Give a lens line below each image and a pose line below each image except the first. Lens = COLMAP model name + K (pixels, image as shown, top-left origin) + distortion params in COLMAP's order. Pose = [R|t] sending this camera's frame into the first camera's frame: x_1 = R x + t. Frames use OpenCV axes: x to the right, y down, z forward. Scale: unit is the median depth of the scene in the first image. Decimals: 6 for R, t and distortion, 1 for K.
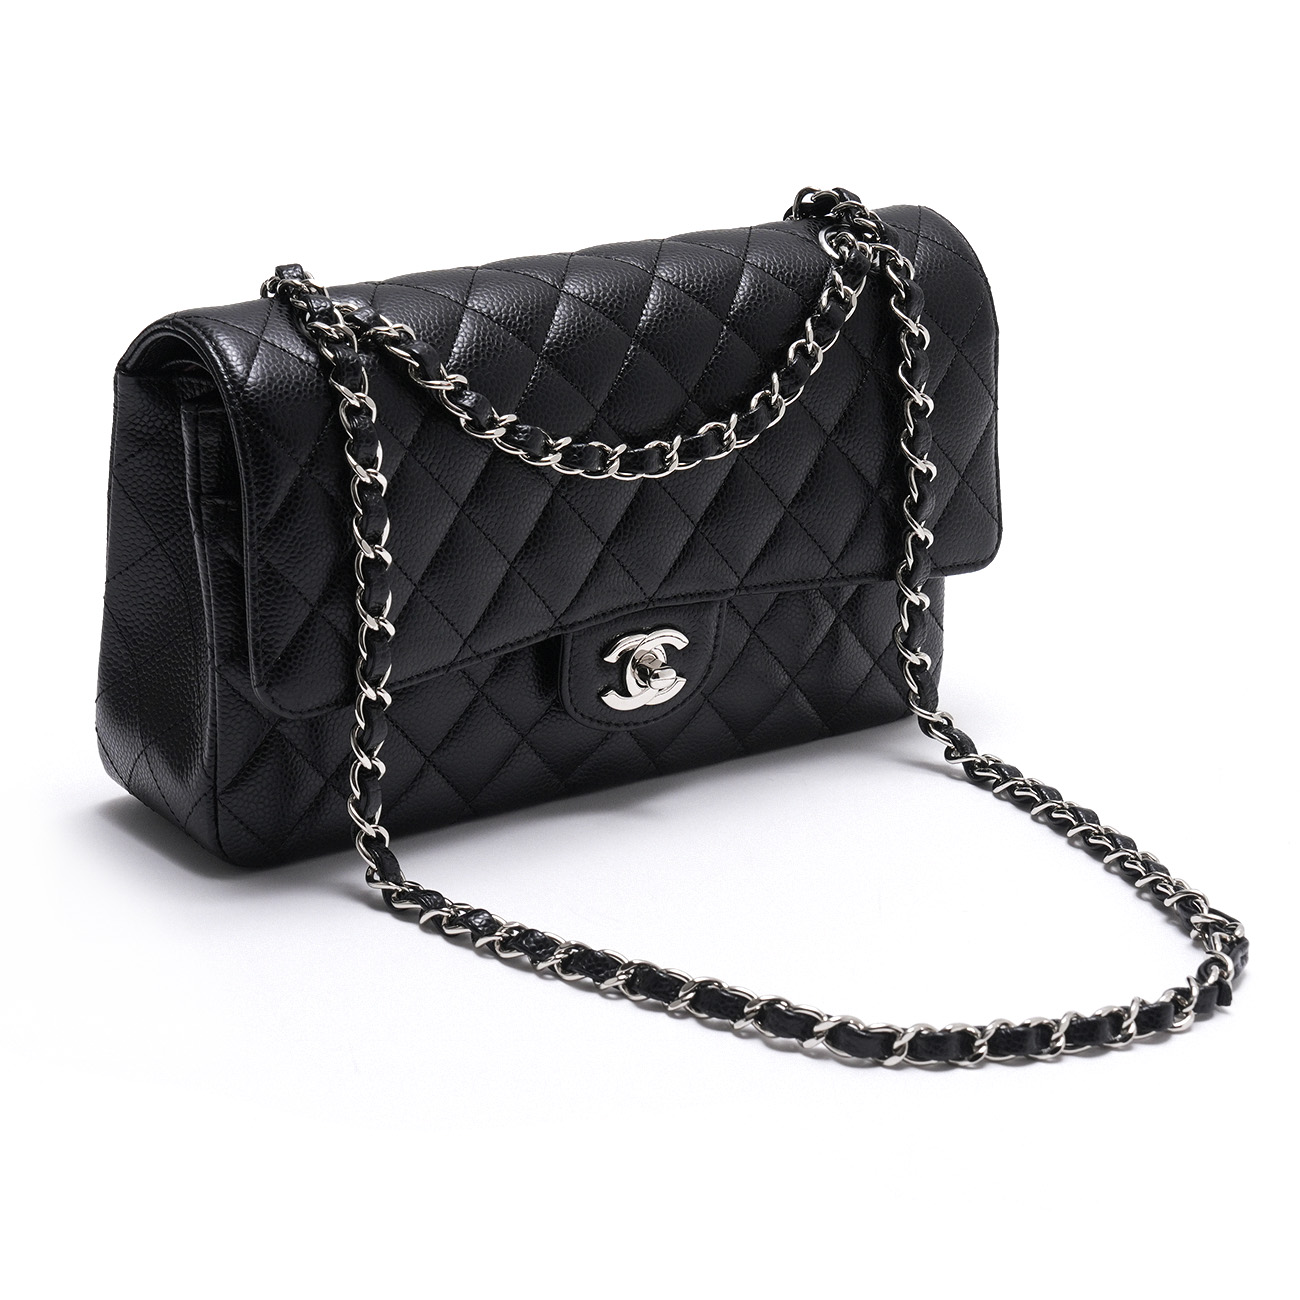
lens RADIAL K [[3241.3, 0, 650.0], [0, 3241.3, 650.0], [0, 0, 1]] dist [-0.411151, 11.024711]
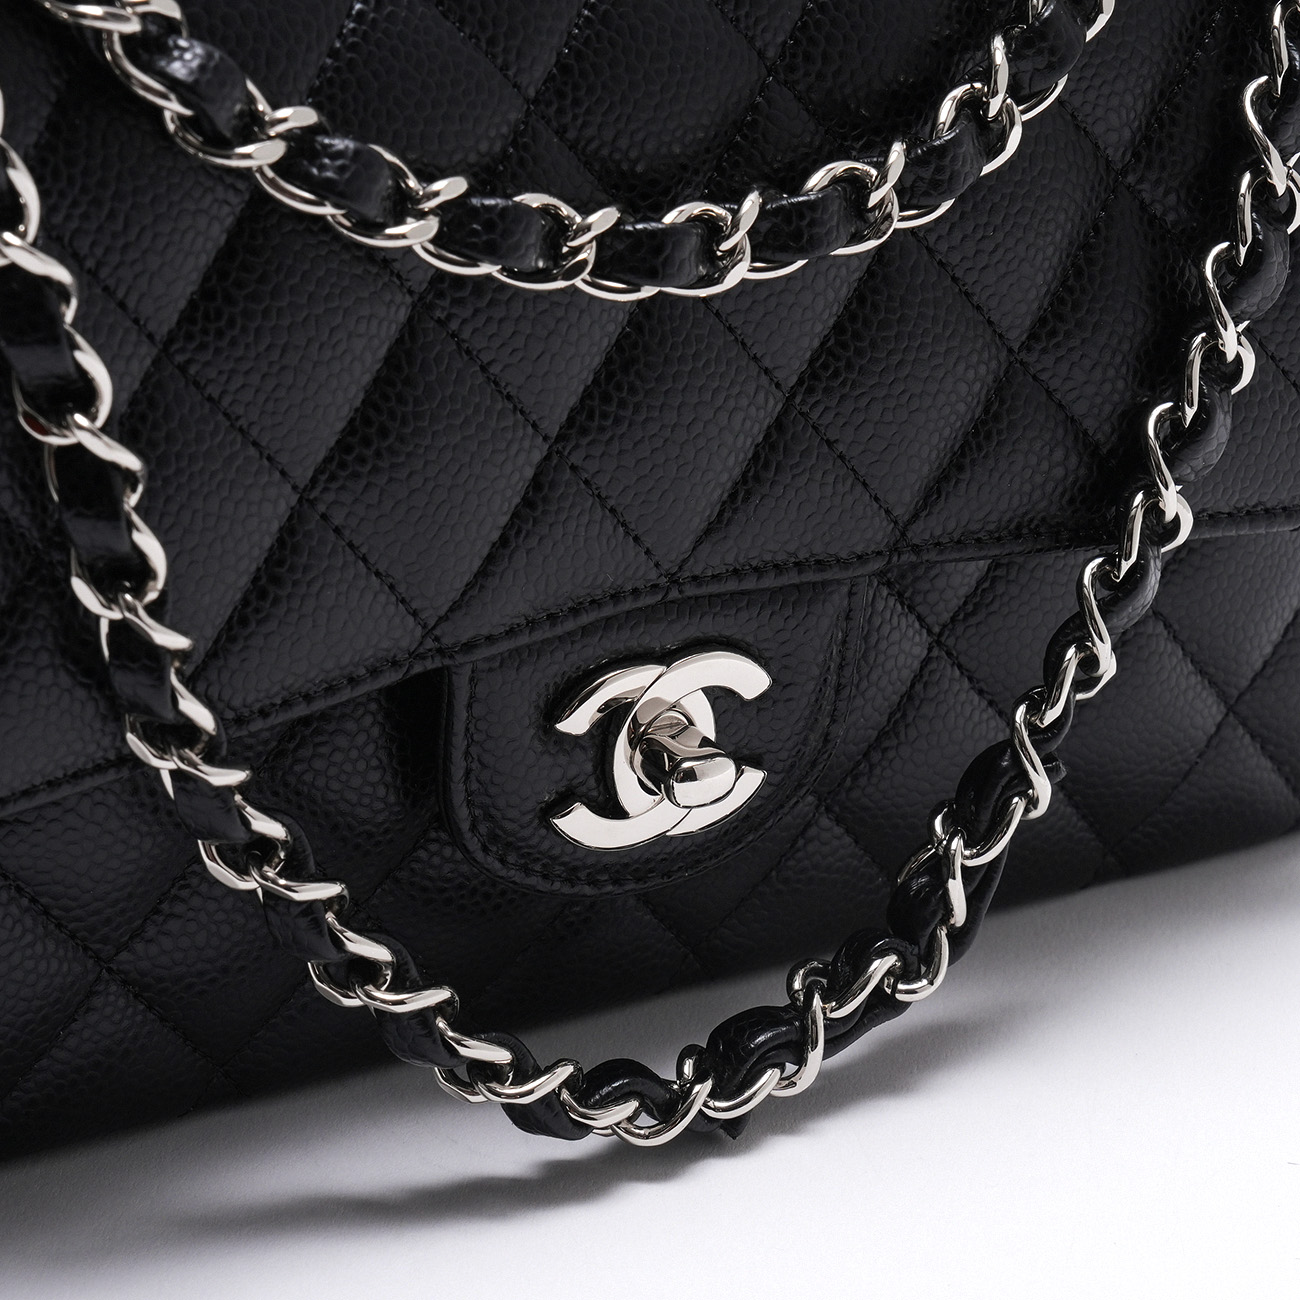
lens RADIAL K [[3241.3, 0, 650.0], [0, 3241.3, 650.0], [0, 0, 1]] dist [-0.411151, 11.024711]
pose [[0.996605, 0.006514, -0.082078, 0.030709], [-0.003472, 0.999304, 0.037149, -0.021811], [0.082263, -0.036738, 0.995933, 0.602024]]
